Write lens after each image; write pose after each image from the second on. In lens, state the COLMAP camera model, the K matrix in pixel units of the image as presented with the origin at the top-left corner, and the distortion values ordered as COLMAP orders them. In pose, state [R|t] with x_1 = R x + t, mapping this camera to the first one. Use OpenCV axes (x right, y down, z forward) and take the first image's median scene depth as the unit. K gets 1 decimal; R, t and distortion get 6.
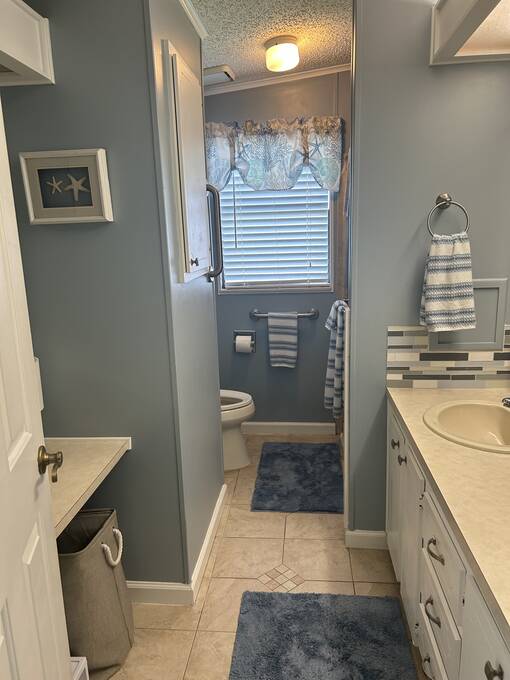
lens RADIAL K [[518.7, 0, 253.5], [0, 518.7, 342.9], [0, 0, 1]] dist [0.045988, -0.043891]
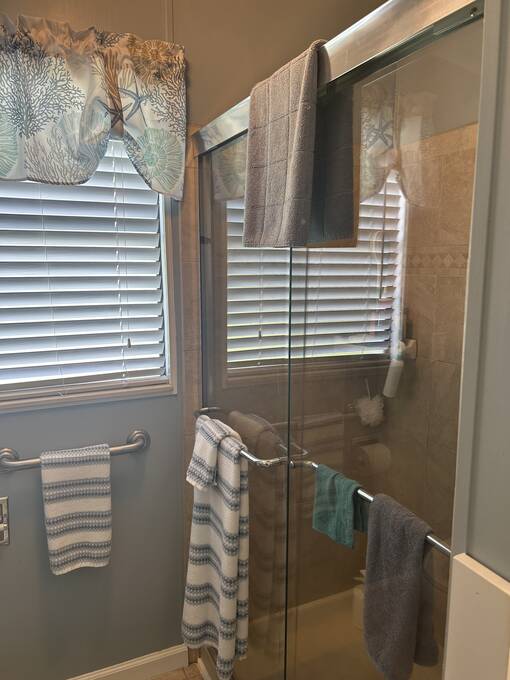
lens RADIAL K [[518.7, 0, 257.0], [0, 518.7, 338.6], [0, 0, 1]] dist [0.045988, -0.043891]
pose [[0.859741, -0.047716, 0.508496, -0.036621], [0.088482, 0.994486, -0.056281, -0.122855], [-0.503007, 0.093380, 0.859223, 0.549155]]
